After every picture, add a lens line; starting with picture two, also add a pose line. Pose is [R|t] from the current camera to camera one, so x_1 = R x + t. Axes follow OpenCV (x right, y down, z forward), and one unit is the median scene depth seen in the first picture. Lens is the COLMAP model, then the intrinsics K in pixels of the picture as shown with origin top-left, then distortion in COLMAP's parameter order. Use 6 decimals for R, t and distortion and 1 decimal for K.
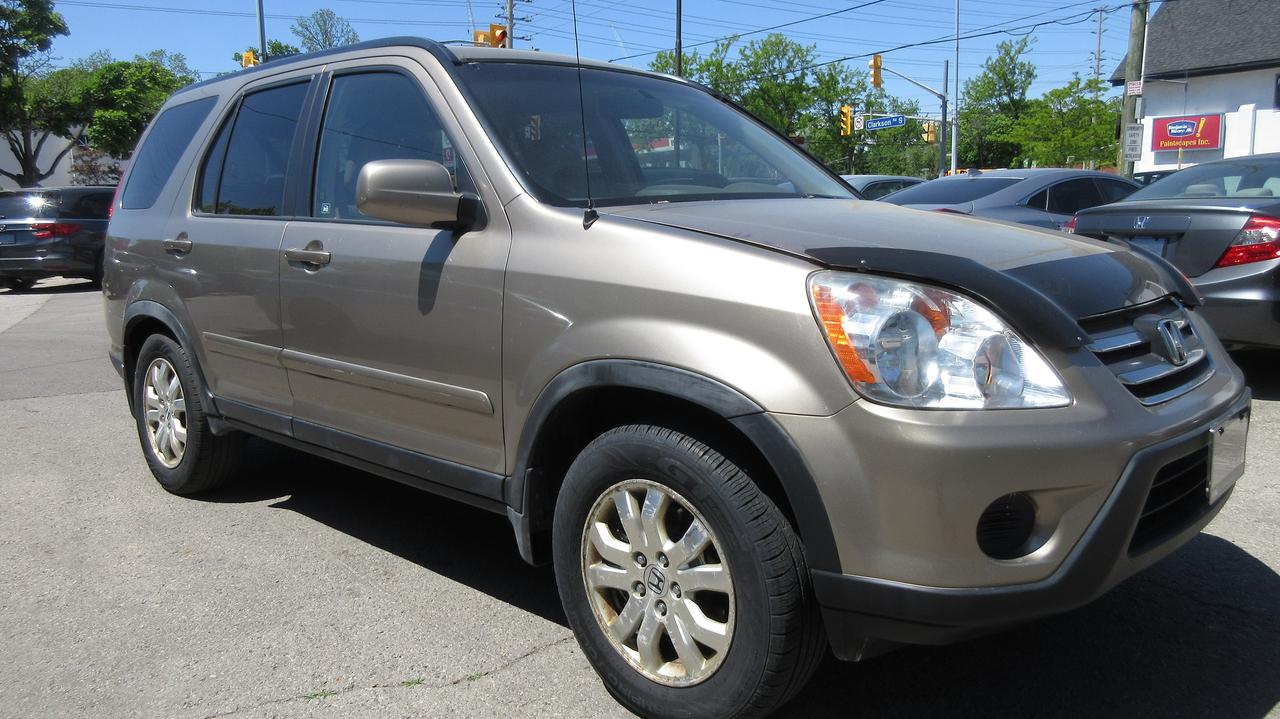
lens RADIAL K [[943.9, 0, 640.0], [0, 943.9, 359.5], [0, 0, 1]] dist [-0.018669, 0.040690]
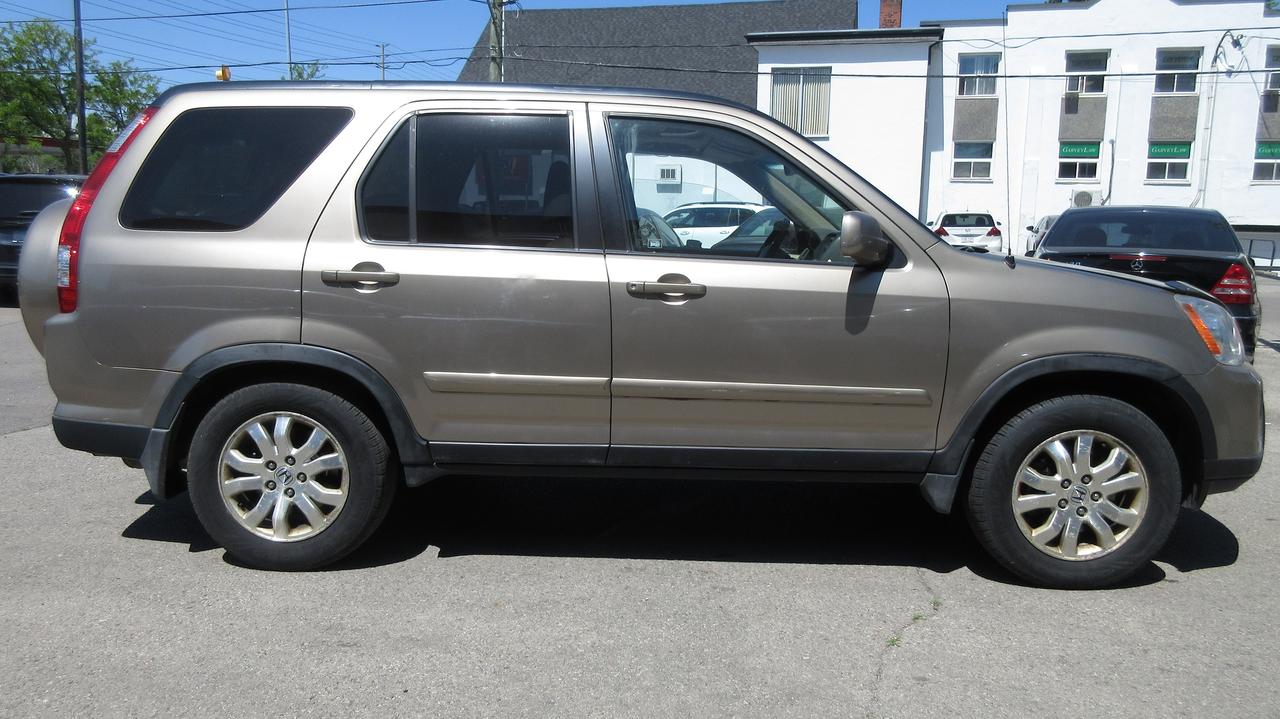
lens RADIAL K [[943.9, 0, 640.0], [0, 943.9, 359.5], [0, 0, 1]] dist [-0.018669, 0.040690]
pose [[0.752226, -0.064998, 0.655691, -1.057528], [0.077445, 0.996947, 0.009979, -0.041009], [-0.654338, 0.043274, 0.754963, 0.201651]]
